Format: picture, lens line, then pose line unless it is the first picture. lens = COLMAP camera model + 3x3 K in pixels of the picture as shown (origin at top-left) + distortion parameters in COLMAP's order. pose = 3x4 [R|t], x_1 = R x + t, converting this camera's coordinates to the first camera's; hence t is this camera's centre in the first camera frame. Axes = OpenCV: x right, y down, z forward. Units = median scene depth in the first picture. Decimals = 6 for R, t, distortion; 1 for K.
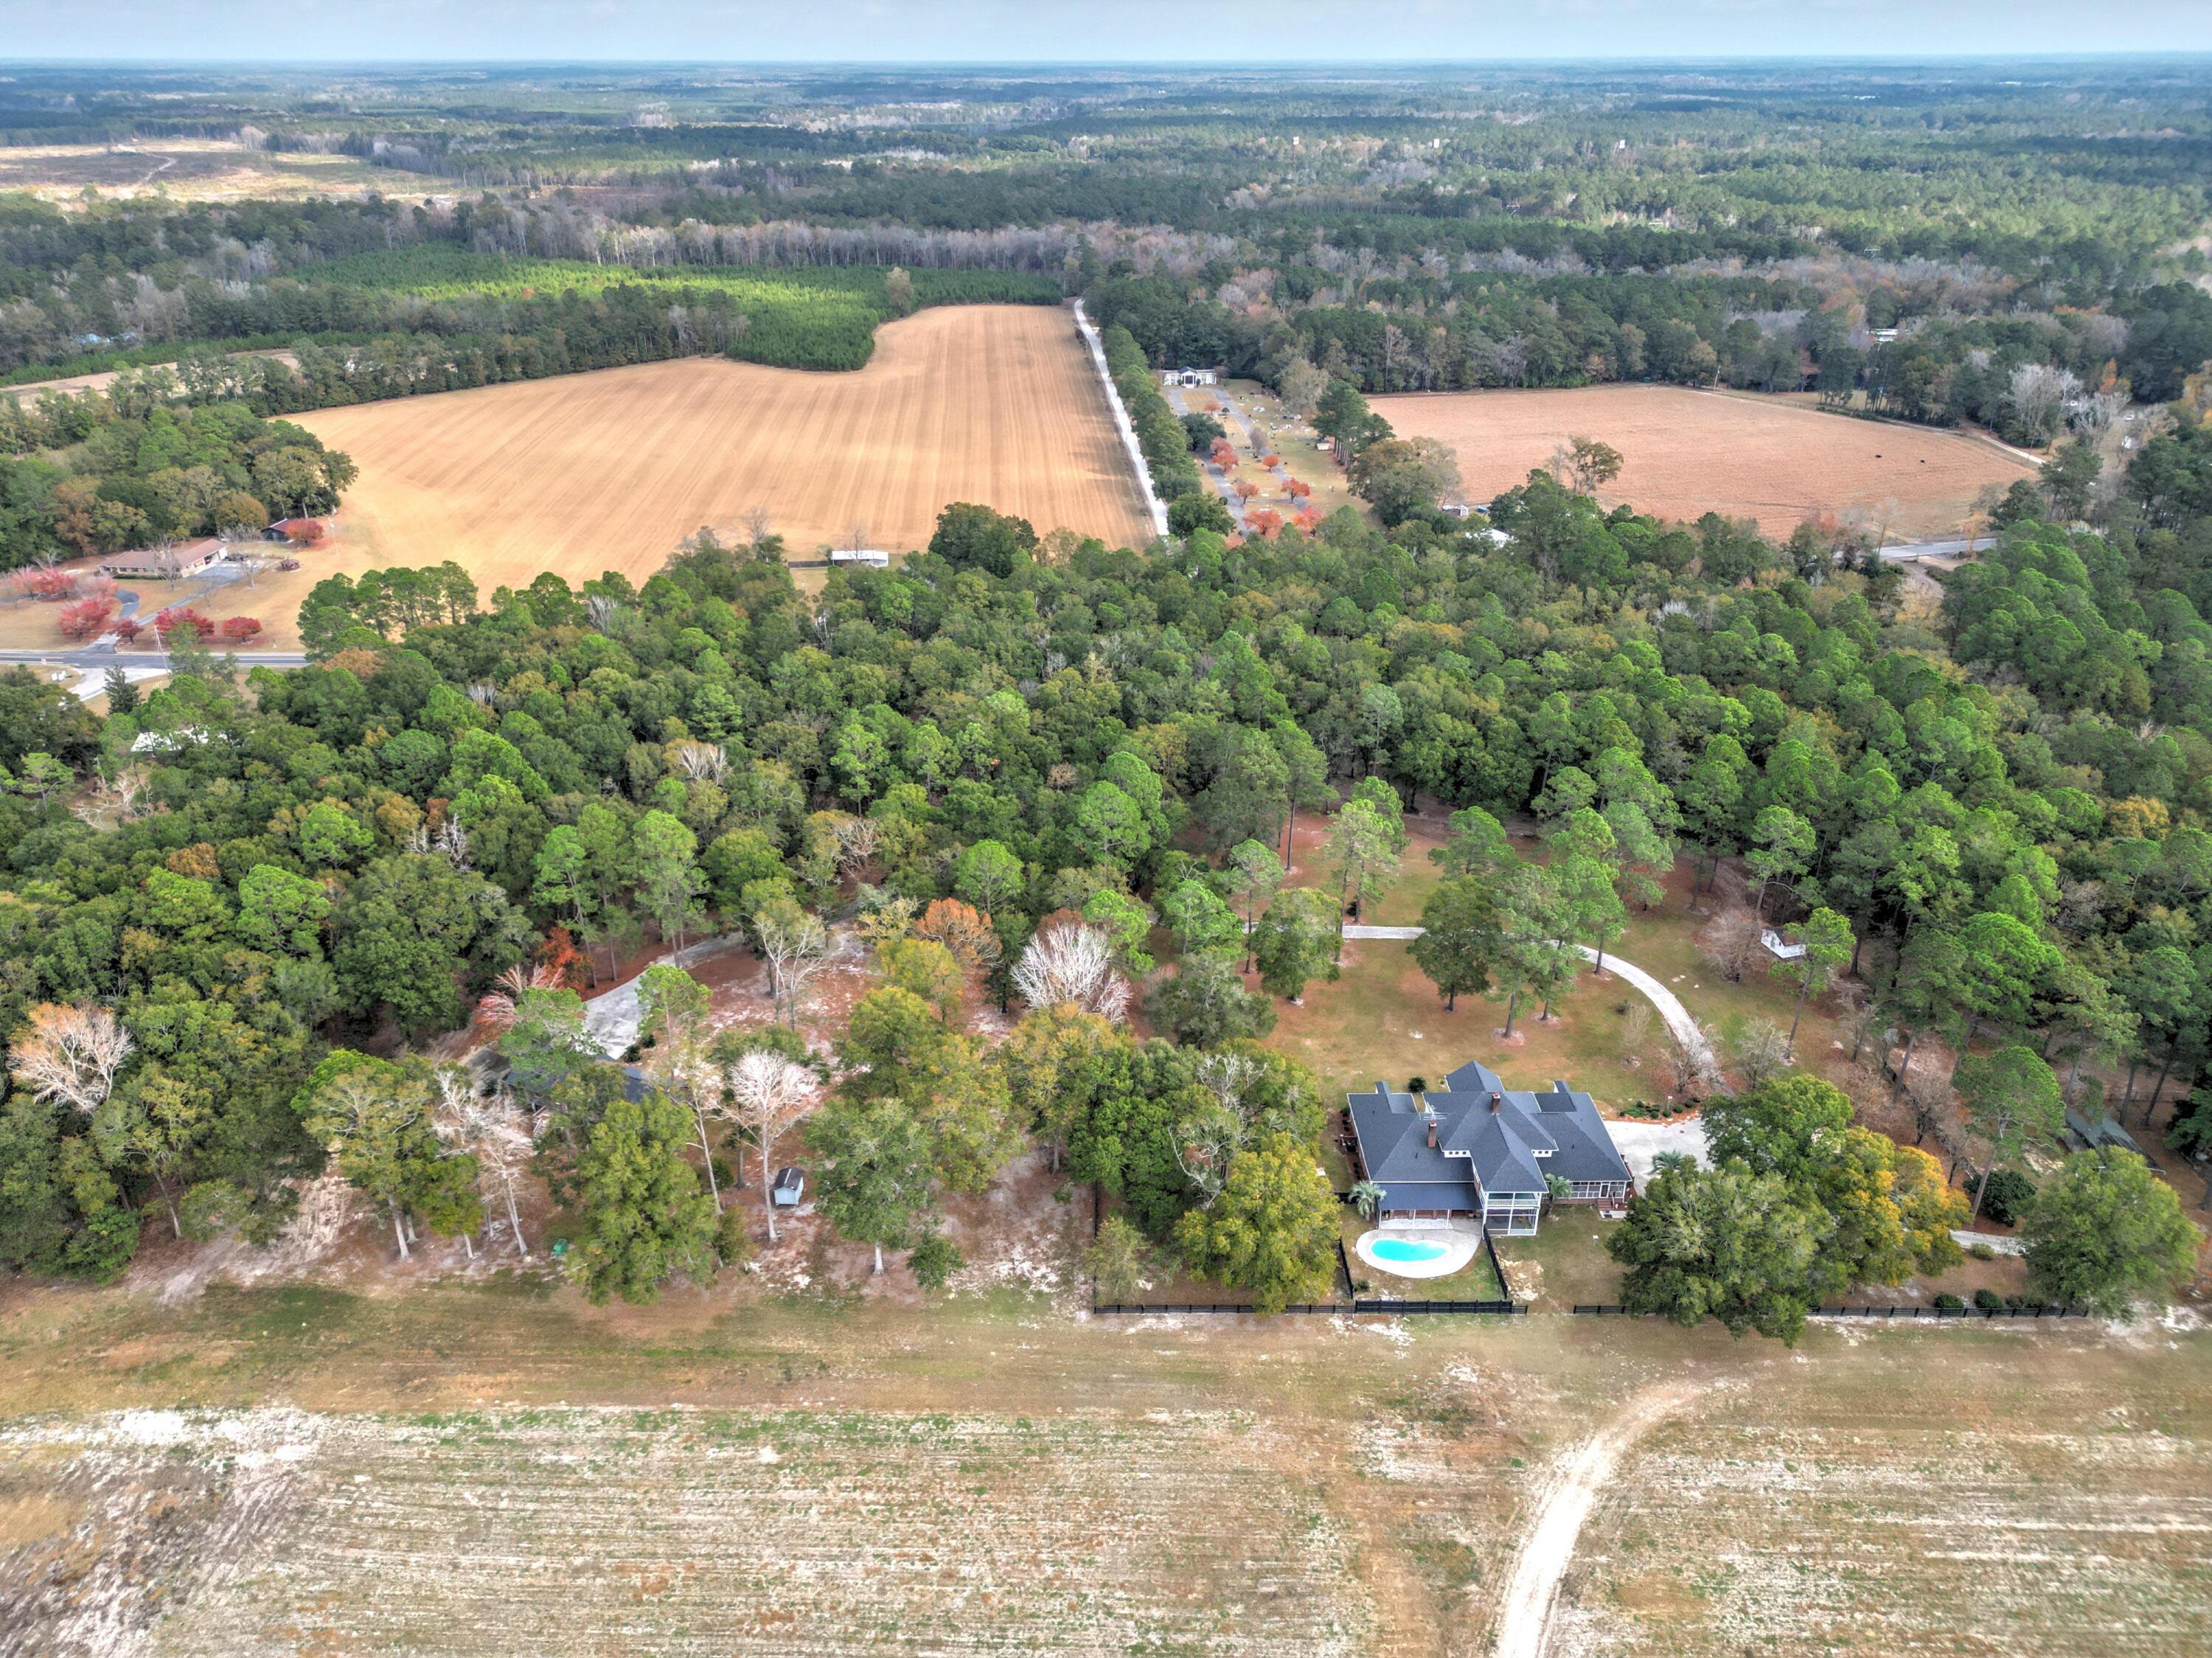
lens RADIAL K [[1557.4, 0, 1103.4], [0, 1557.4, 811.4], [0, 0, 1]] dist [0.071919, -0.056242]
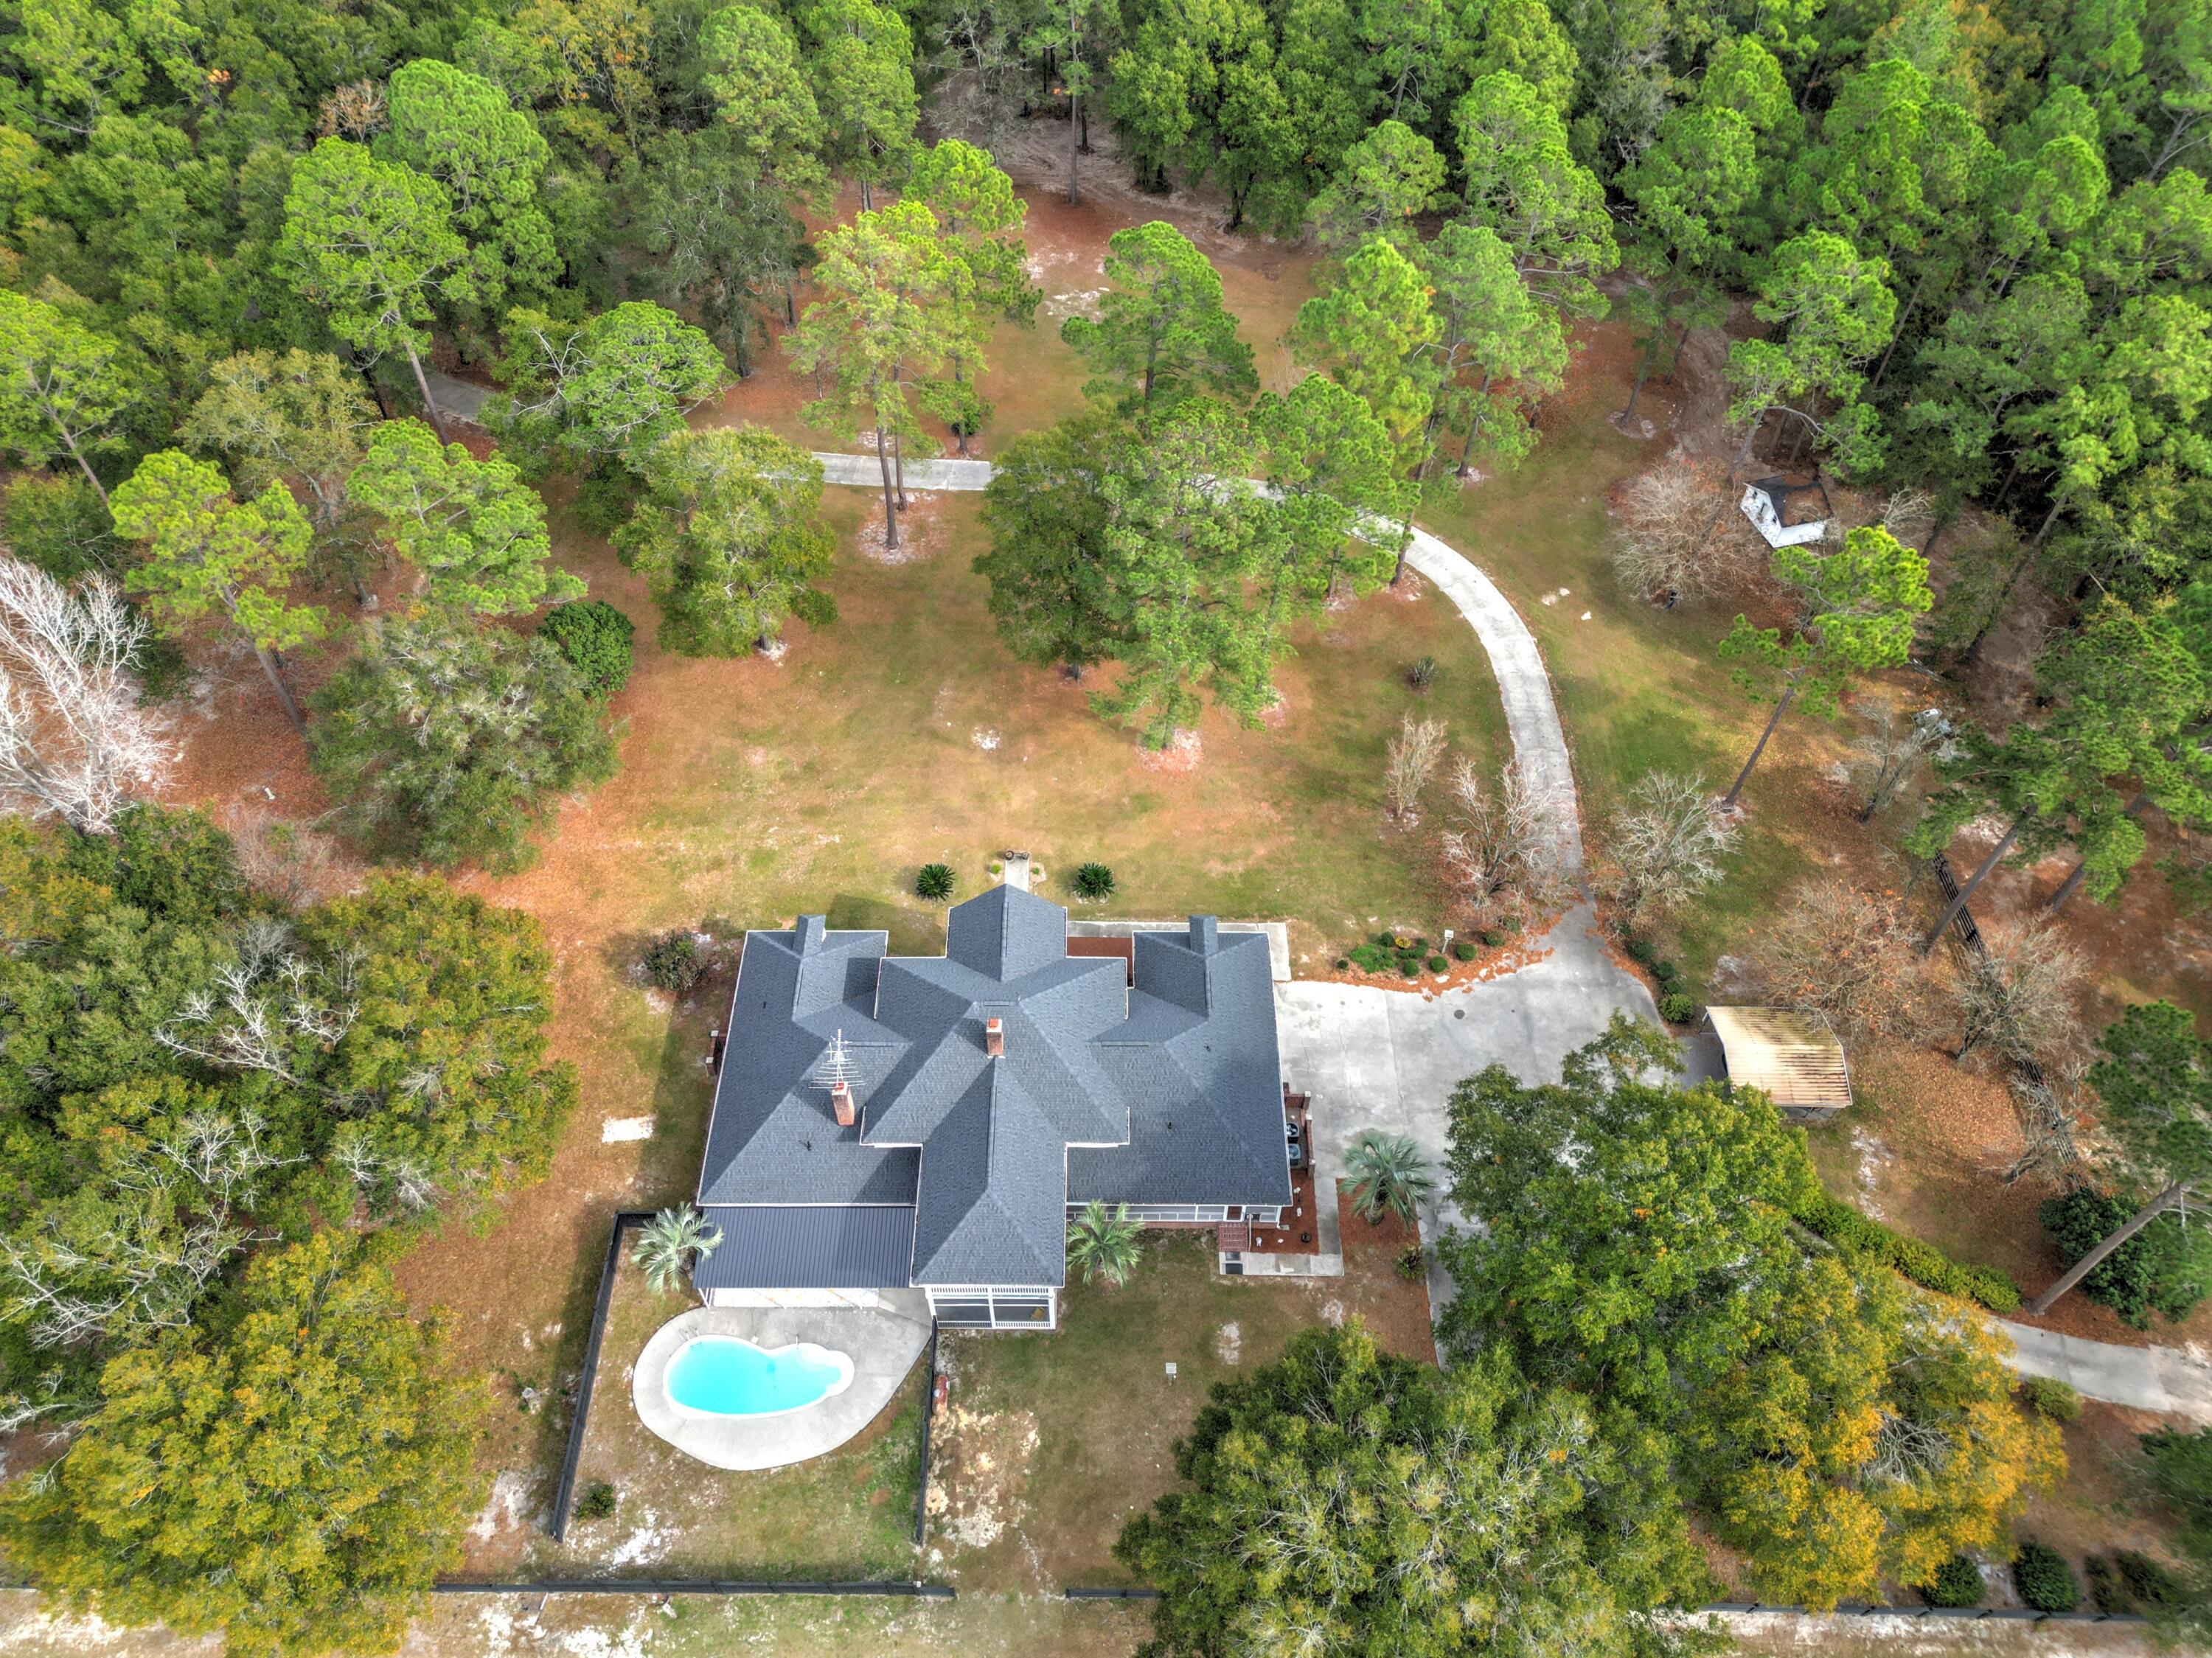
lens RADIAL K [[1557.4, 0, 1104.0], [0, 1557.4, 819.3], [0, 0, 1]] dist [0.071919, -0.056242]
pose [[0.999862, 0.016503, -0.001800, 0.242276], [-0.014237, 0.908180, 0.418338, -0.039010], [0.008538, -0.418254, 0.908290, 0.555231]]
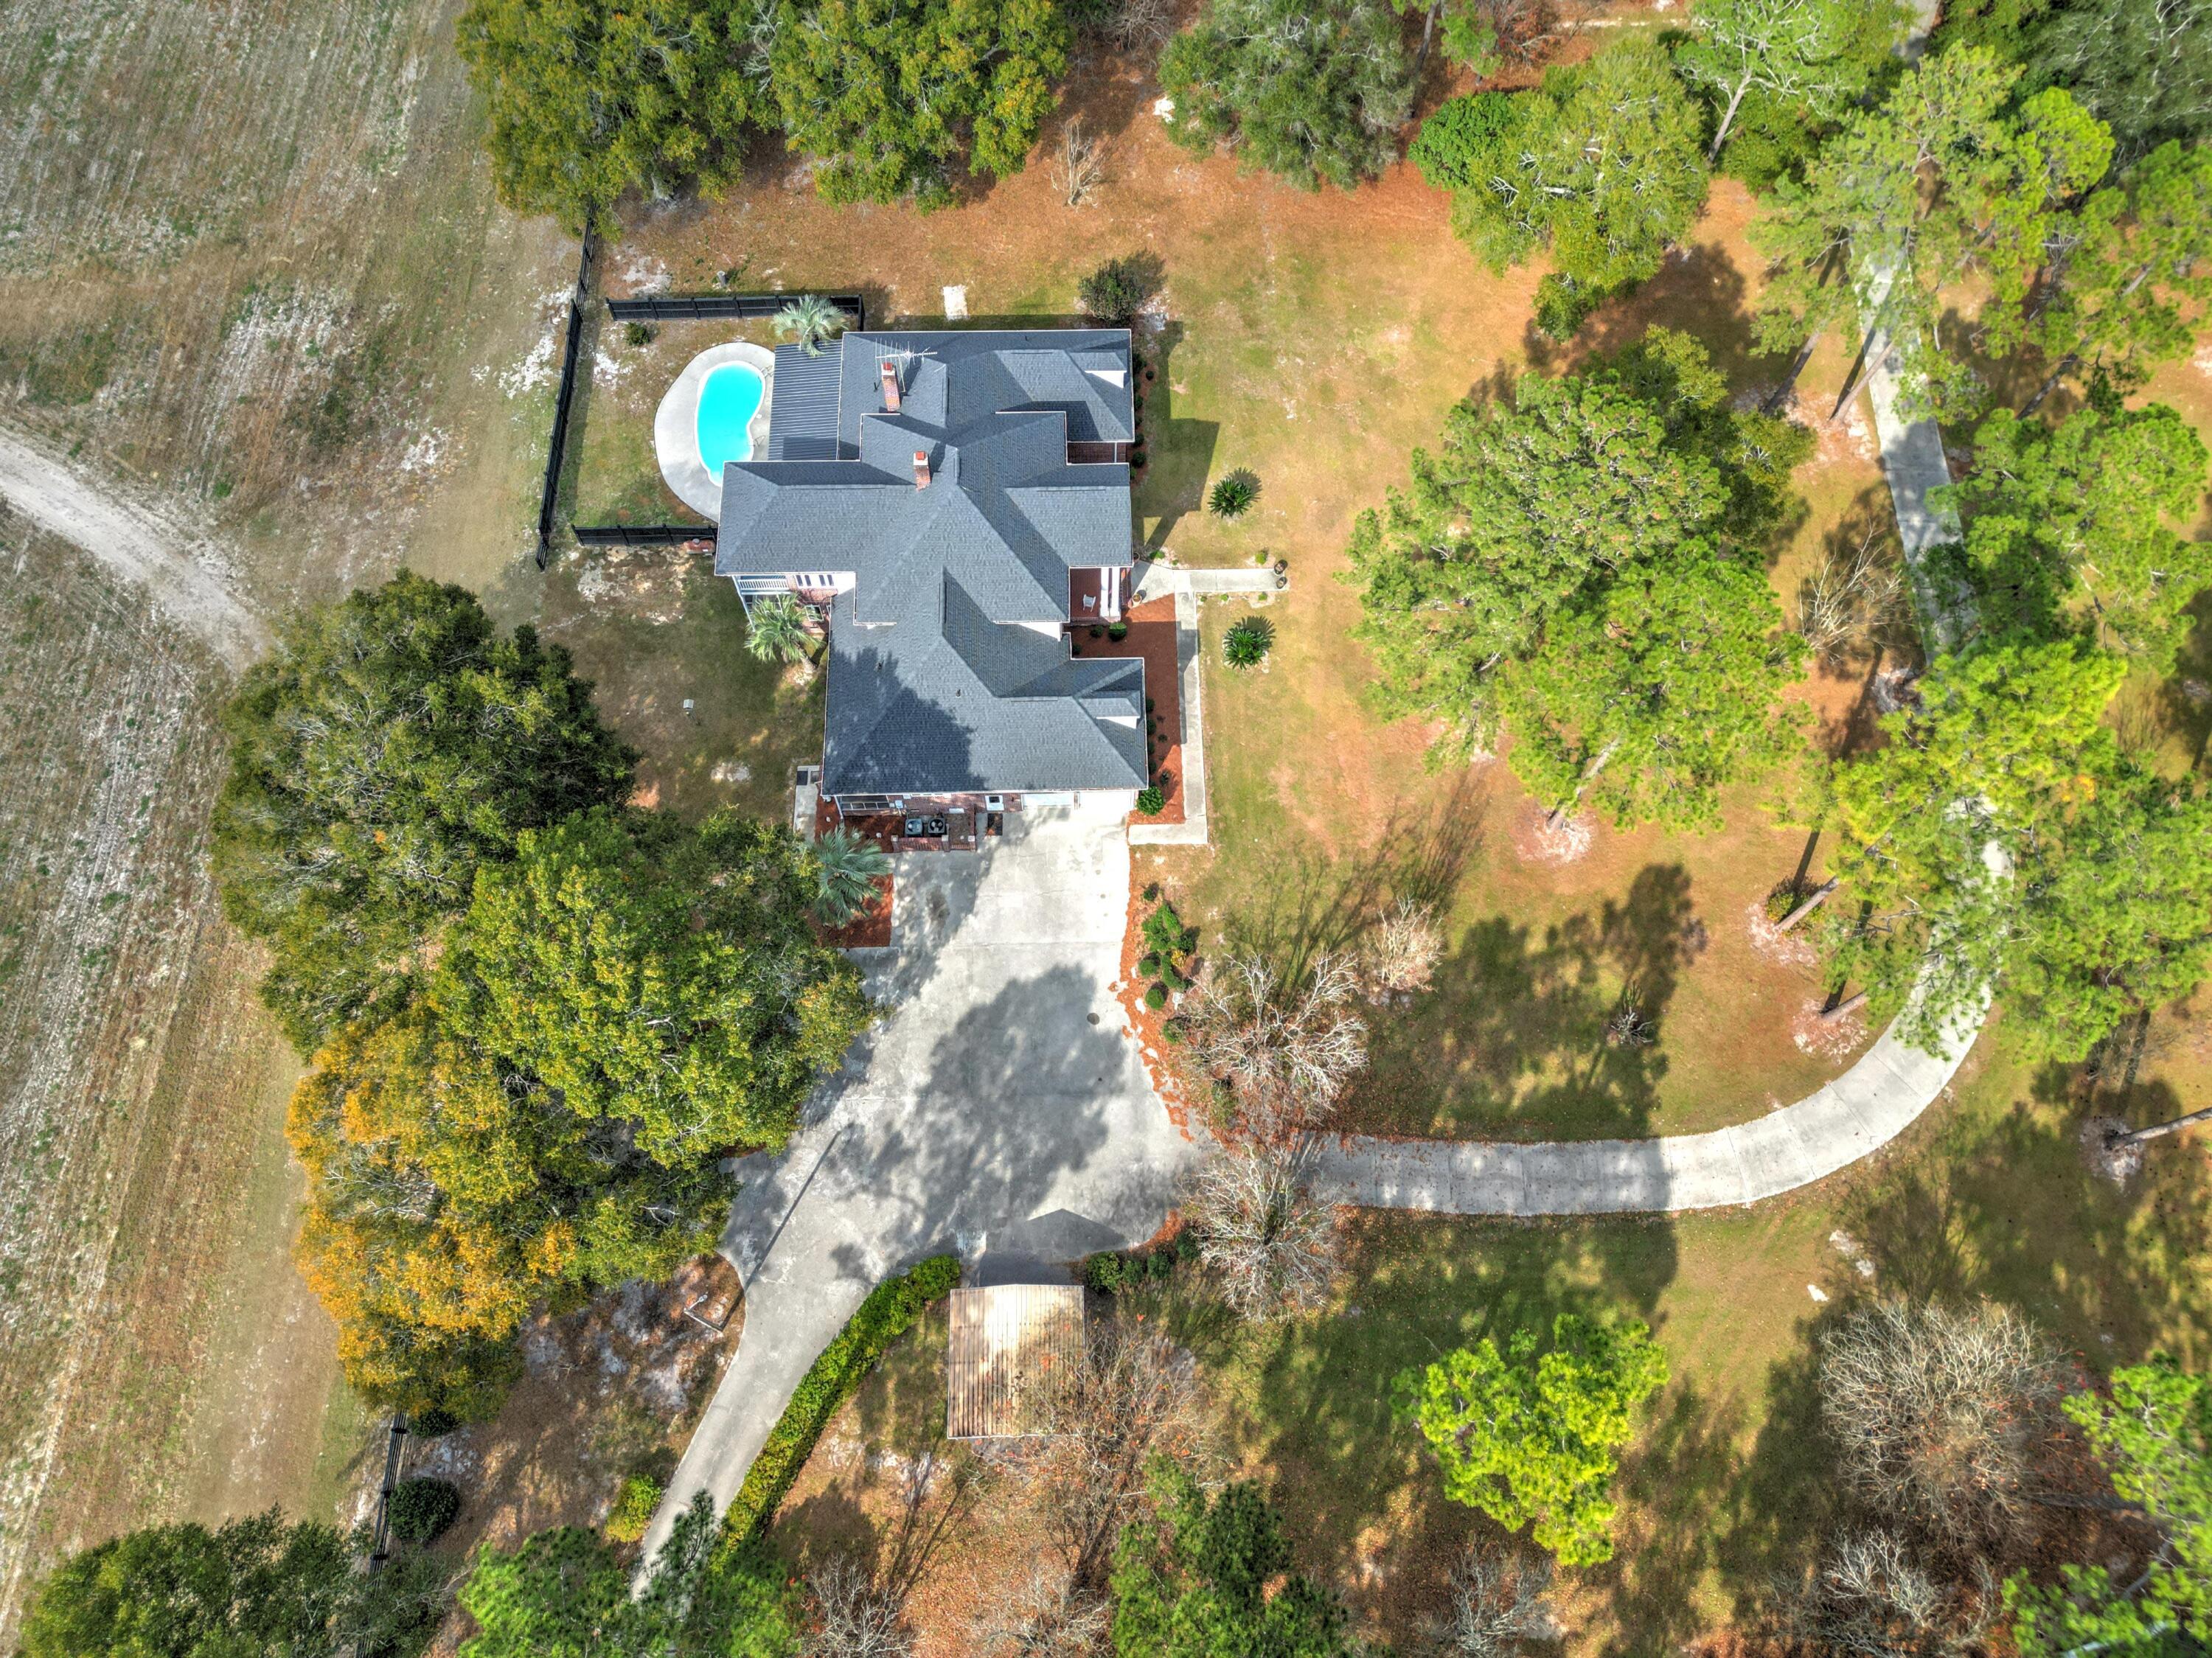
lens RADIAL K [[1557.4, 0, 1101.9], [0, 1557.4, 838.2], [0, 0, 1]] dist [0.071919, -0.056242]
pose [[0.008873, 0.916154, -0.400728, 0.450862], [-0.440910, 0.363269, 0.820752, -0.136914], [0.897508, 0.169403, 0.407164, 0.766220]]
